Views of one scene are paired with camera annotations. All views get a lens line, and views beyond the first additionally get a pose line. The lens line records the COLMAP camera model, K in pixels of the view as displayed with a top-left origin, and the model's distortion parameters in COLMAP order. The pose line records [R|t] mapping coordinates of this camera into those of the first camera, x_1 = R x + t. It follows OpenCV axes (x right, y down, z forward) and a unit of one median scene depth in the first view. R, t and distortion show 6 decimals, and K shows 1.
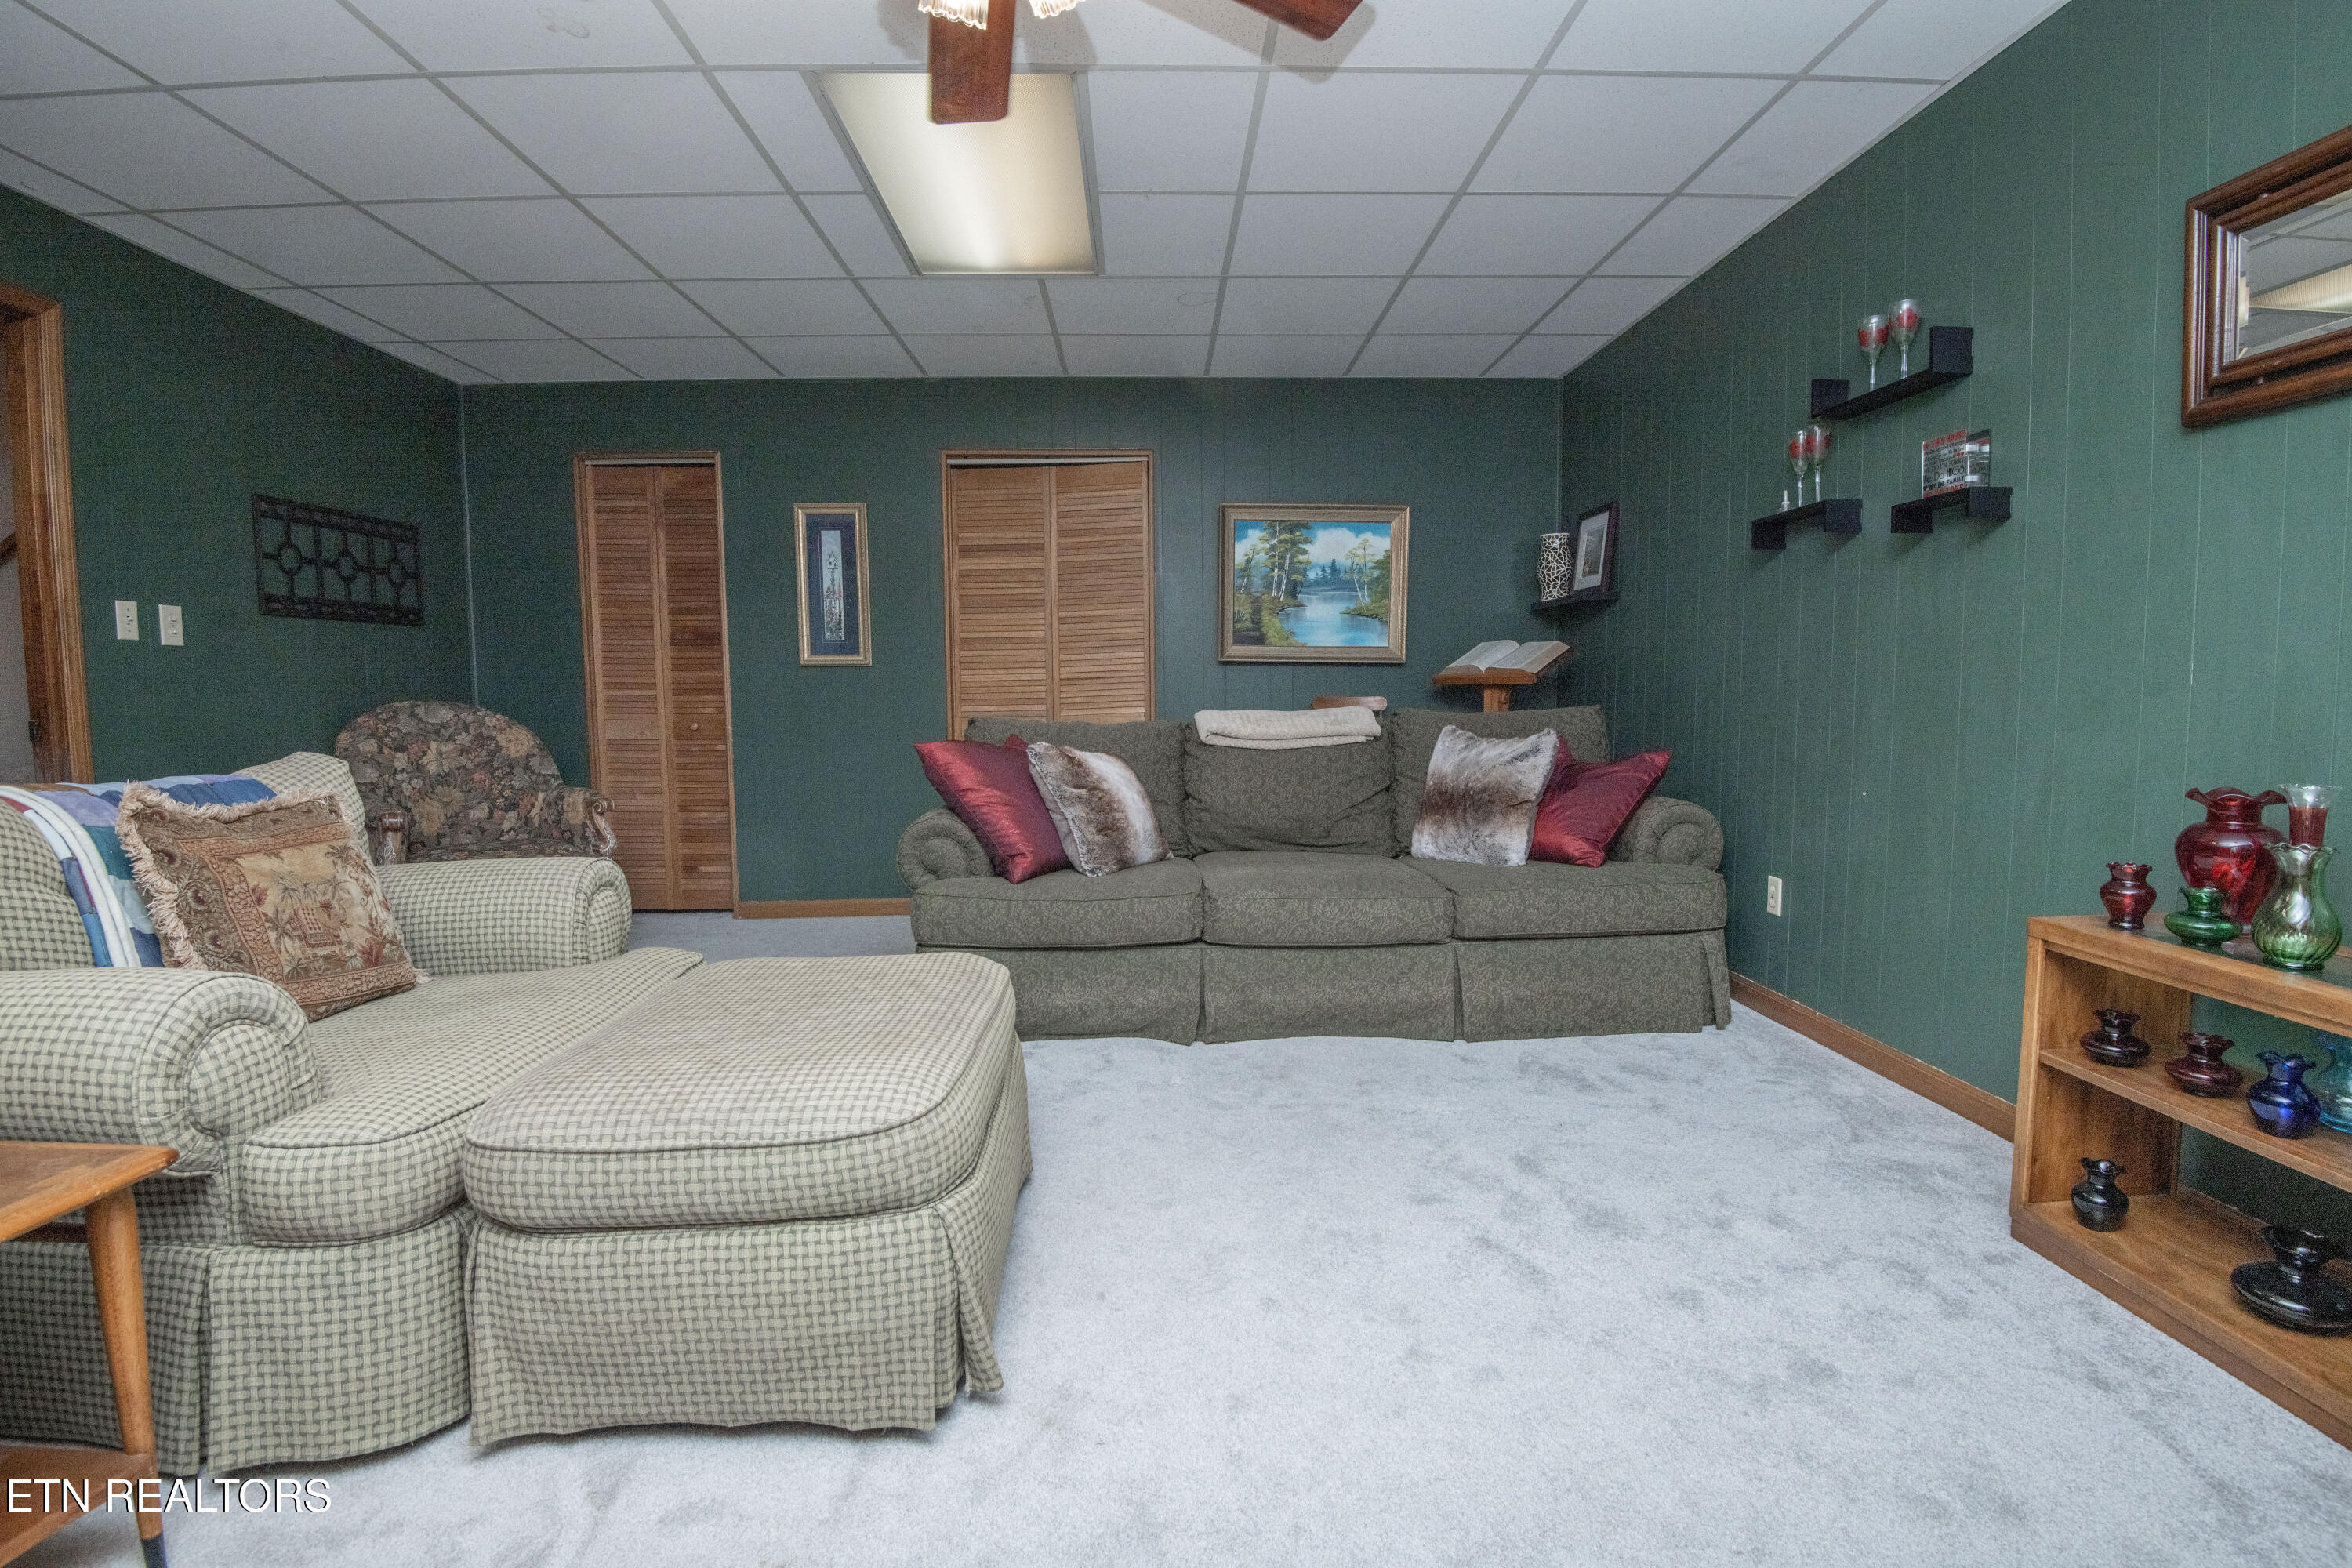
lens RADIAL K [[1083.5, 0, 1187.0], [0, 1083.5, 780.6], [0, 0, 1]] dist [-0.019436, -0.014572]
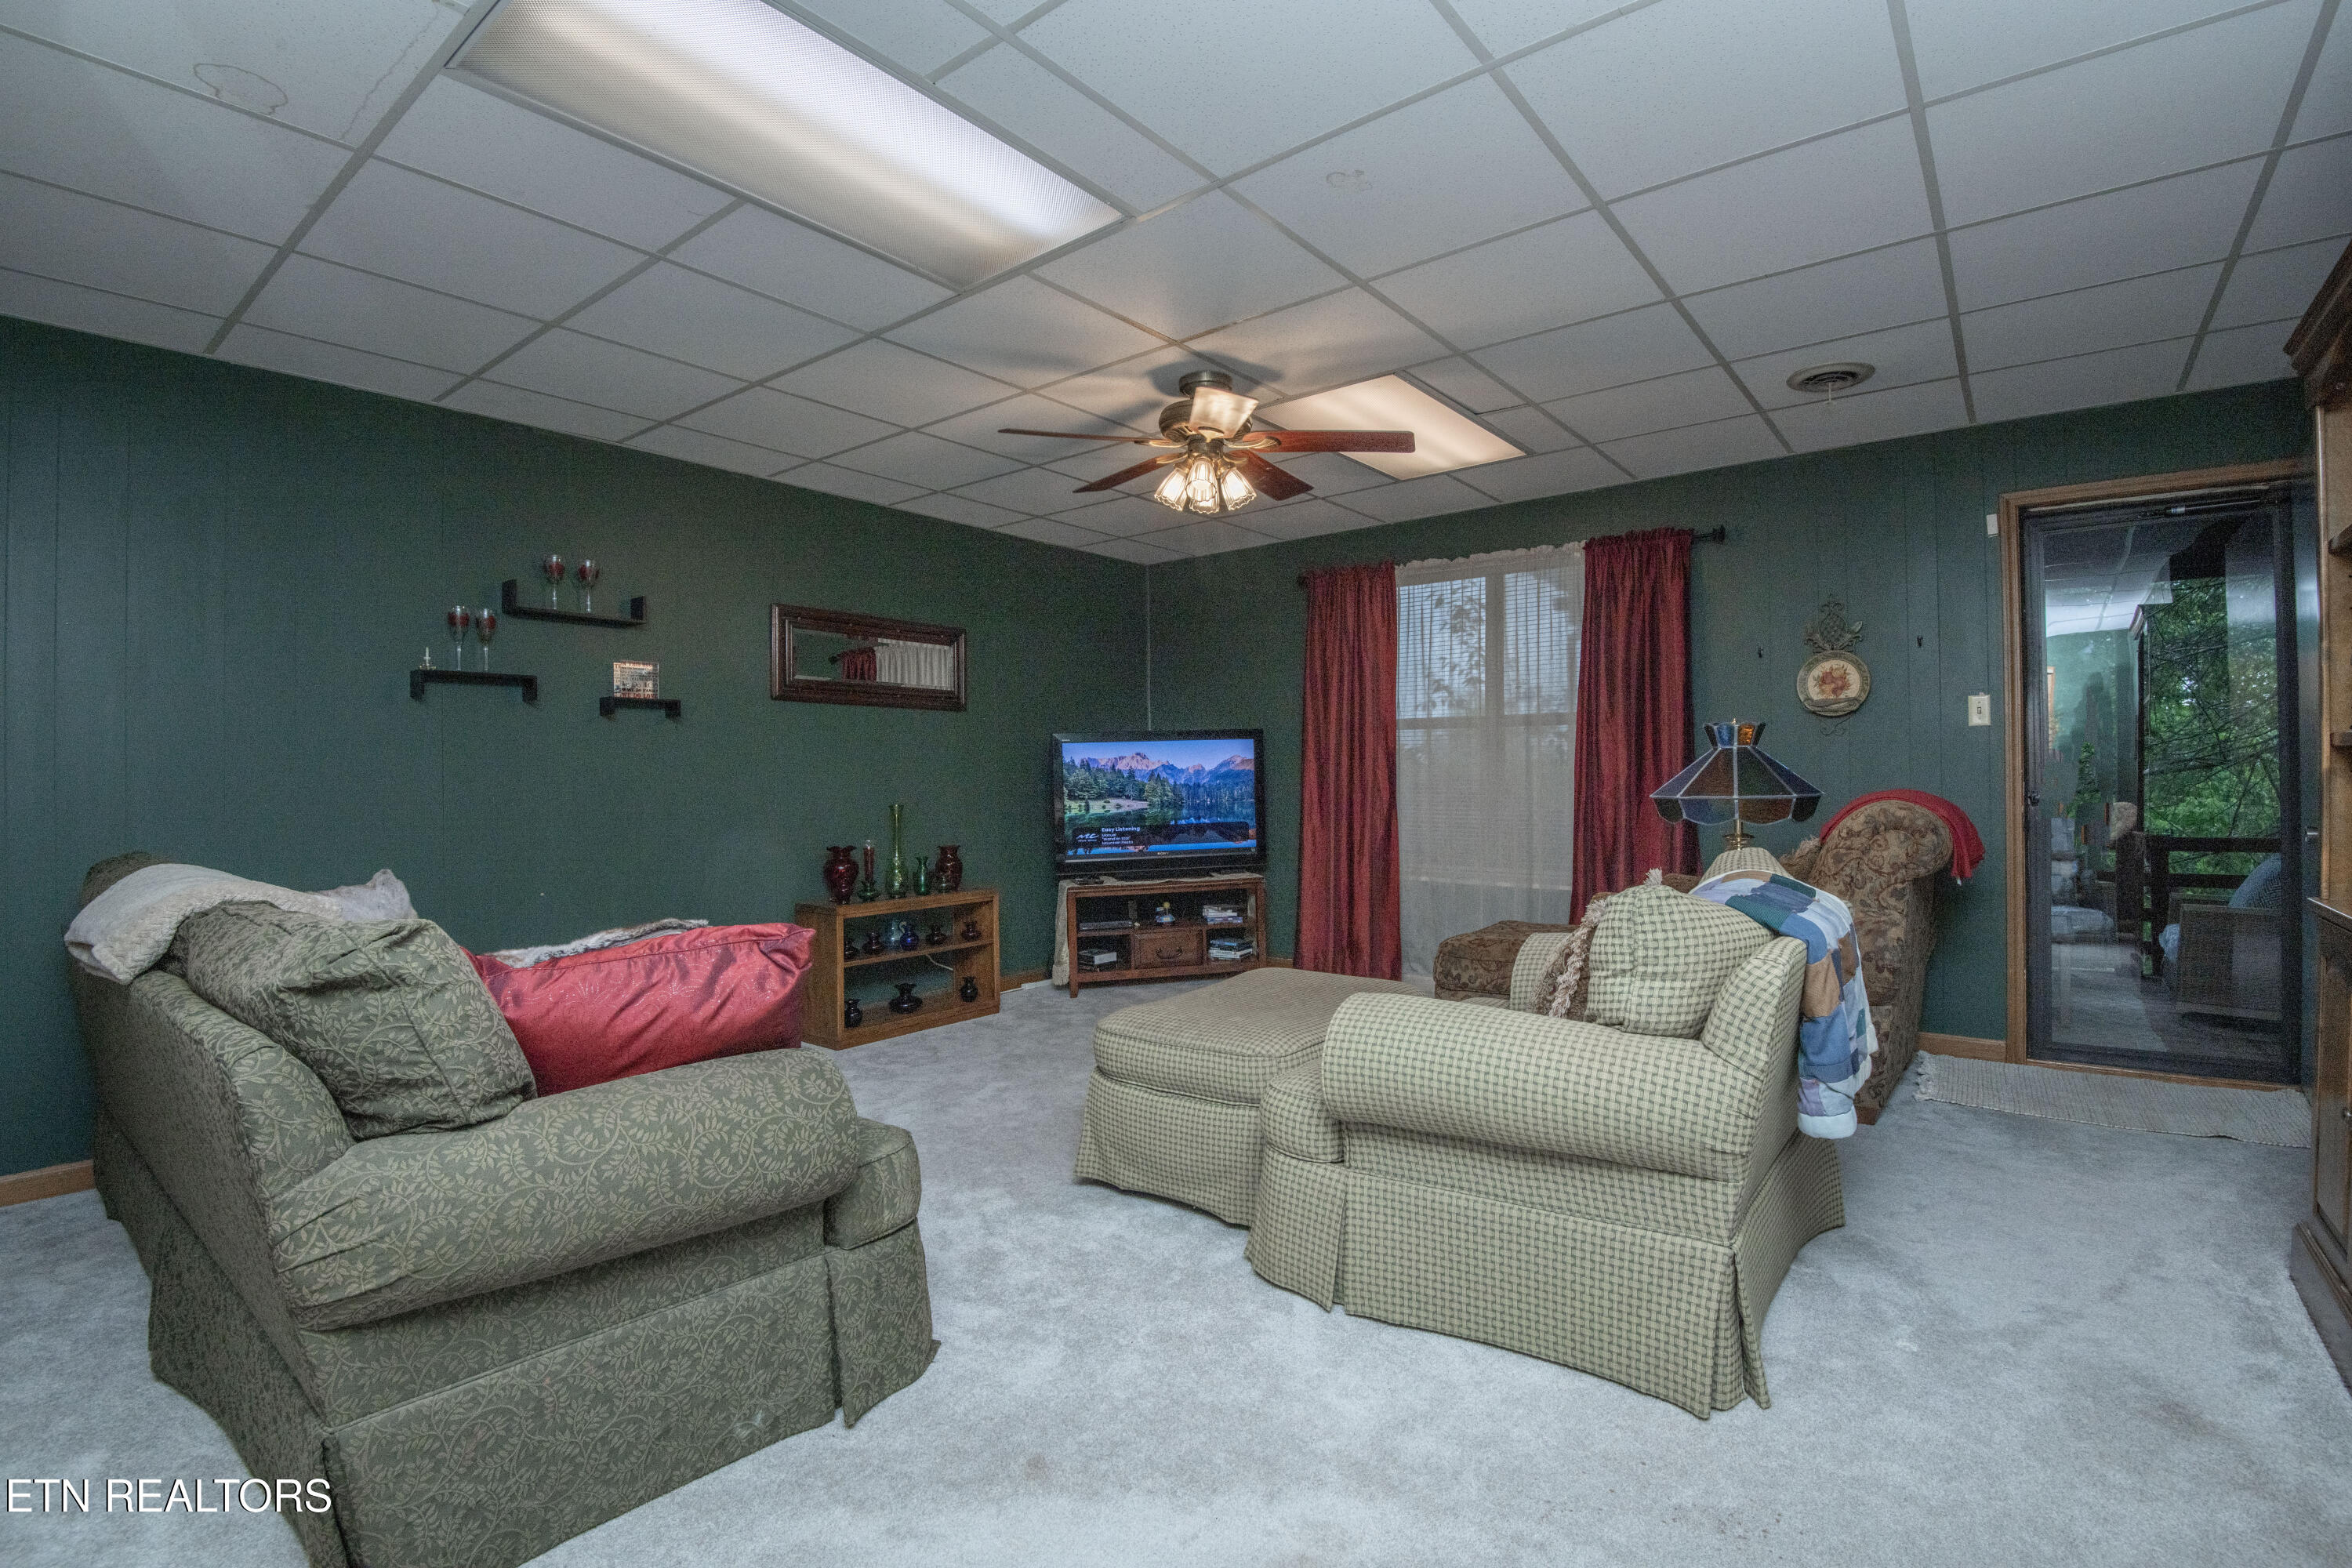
lens RADIAL K [[1083.5, 0, 1194.6], [0, 1083.5, 772.5], [0, 0, 1]] dist [-0.019436, -0.014572]
pose [[-0.765824, 0.015743, 0.642857, -0.585899], [0.065853, 0.996365, 0.054048, -0.106369], [-0.639669, 0.083725, -0.764077, 1.002547]]
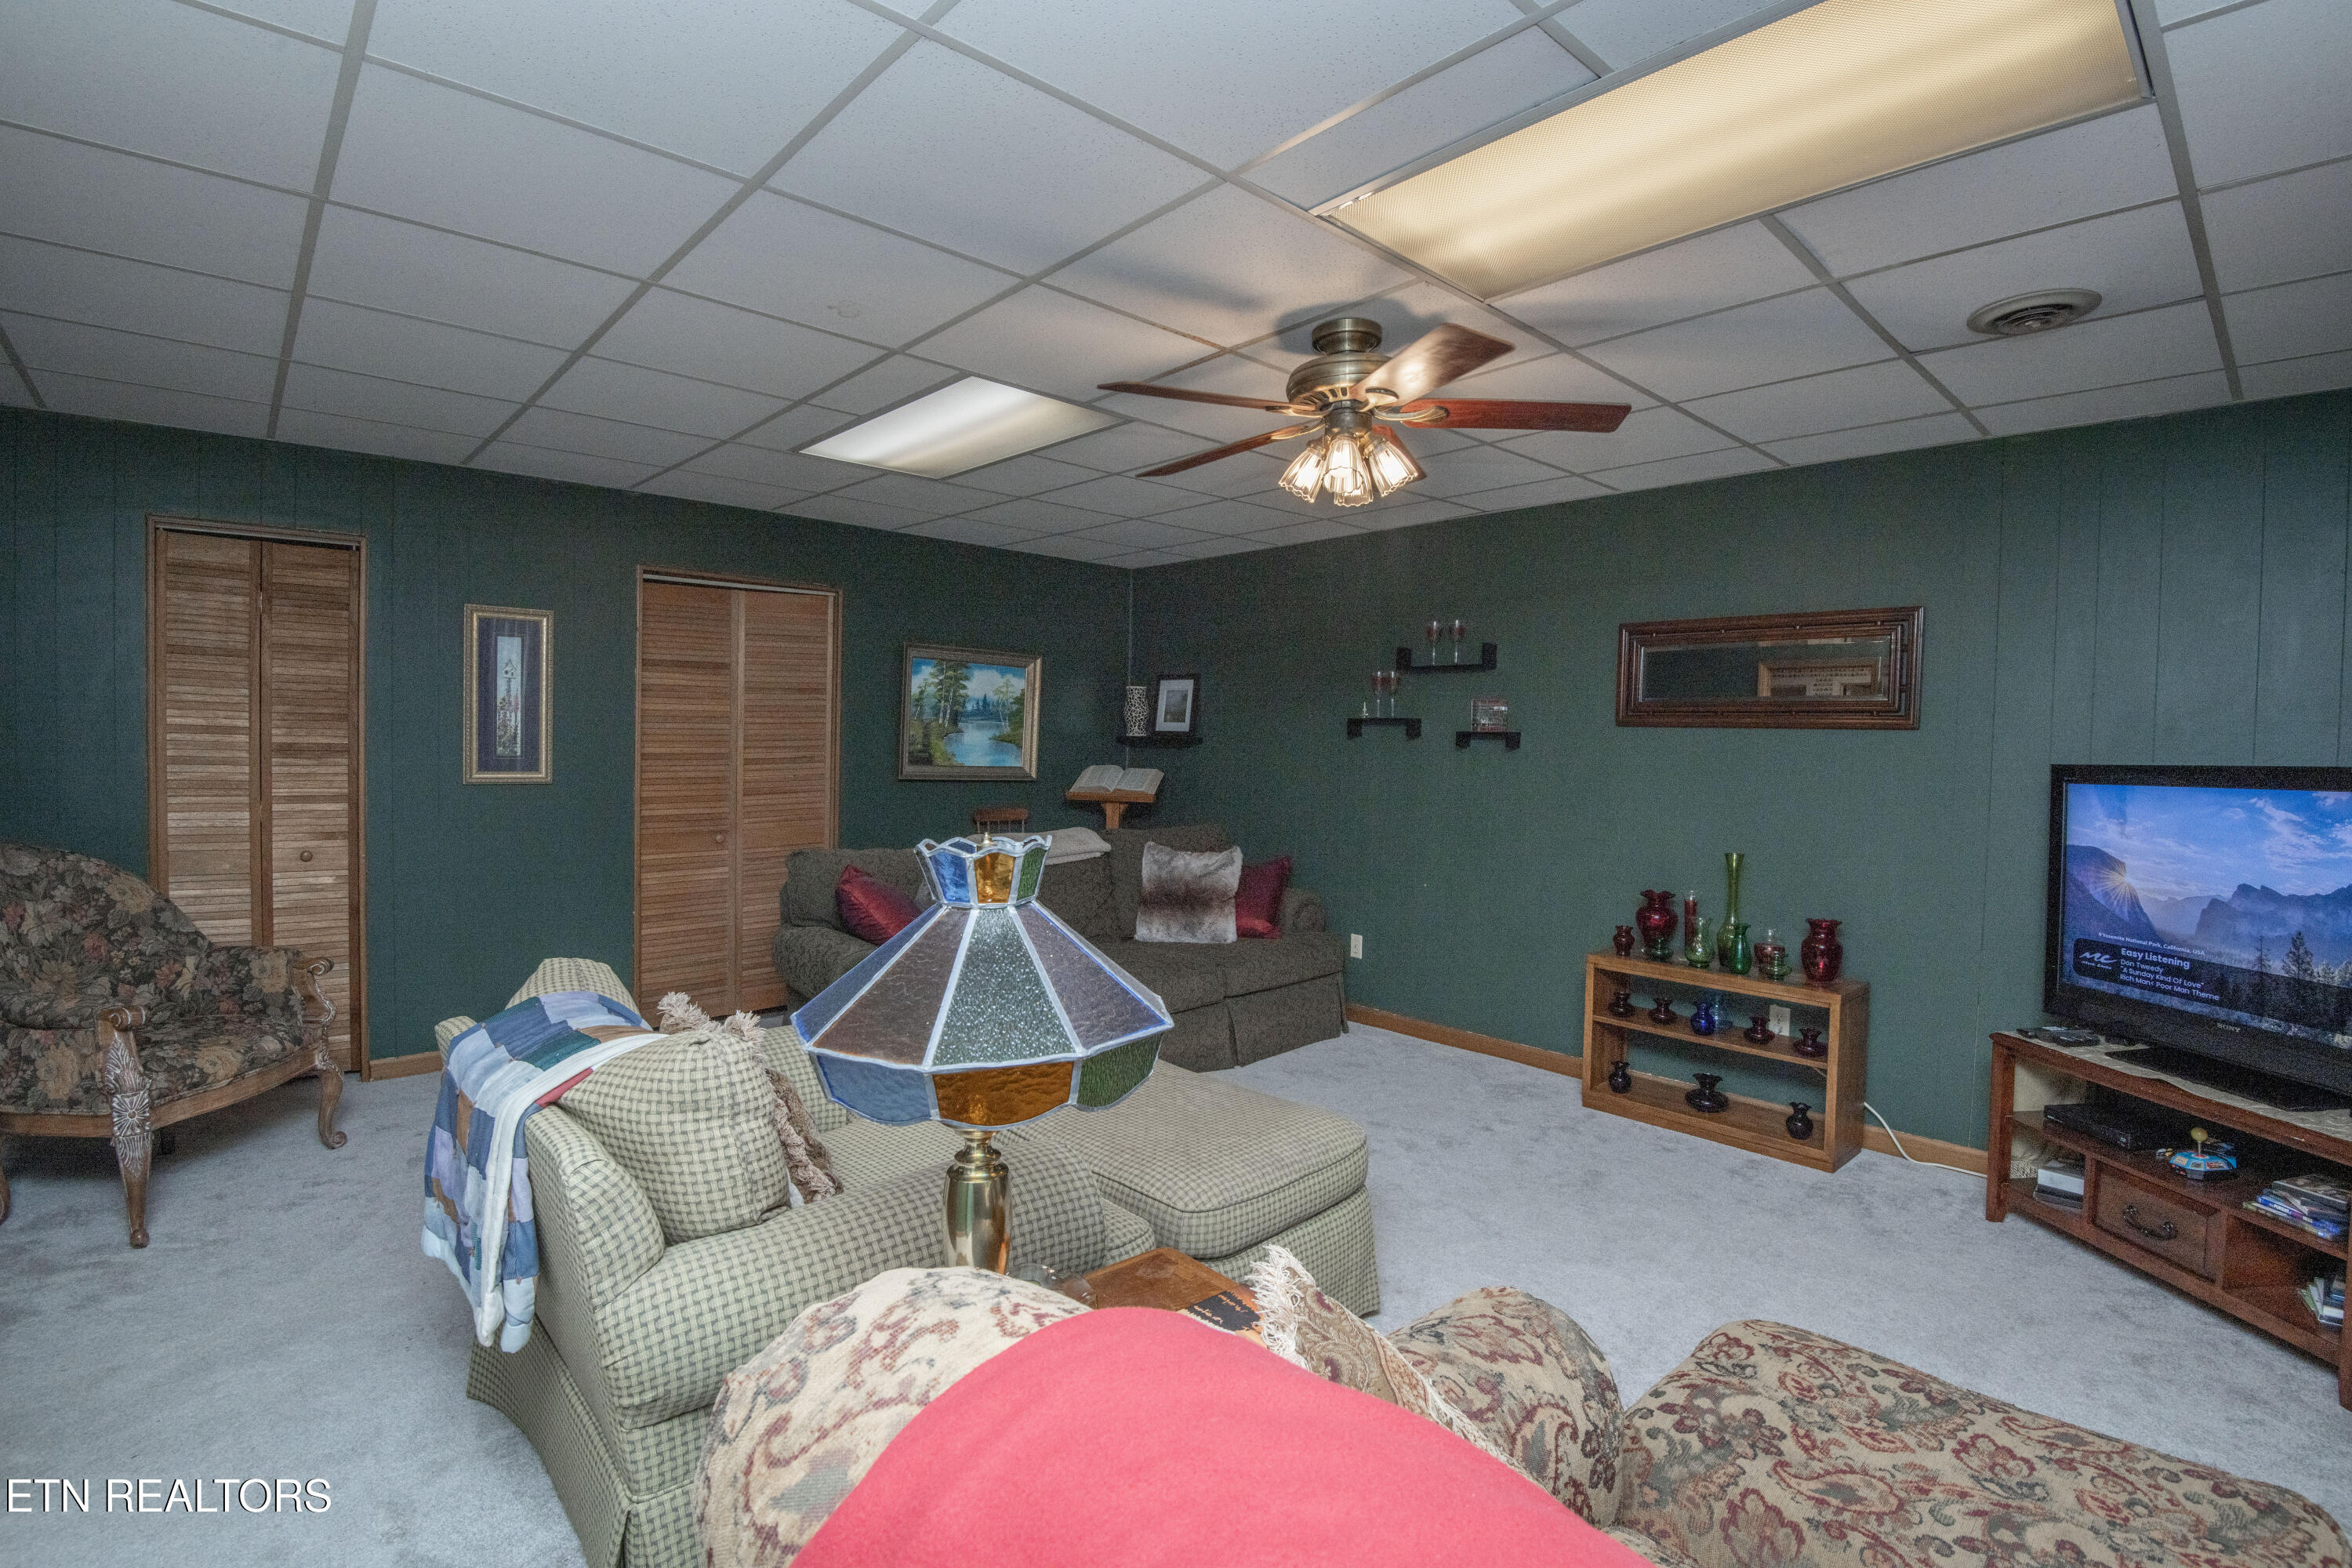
lens RADIAL K [[1083.5, 0, 1186.1], [0, 1083.5, 775.2], [0, 0, 1]] dist [-0.019436, -0.014572]
pose [[0.761902, 0.003385, 0.647684, -0.545031], [0.024871, 0.999096, -0.034479, -0.077559], [-0.647215, 0.042378, 0.761129, -0.067778]]
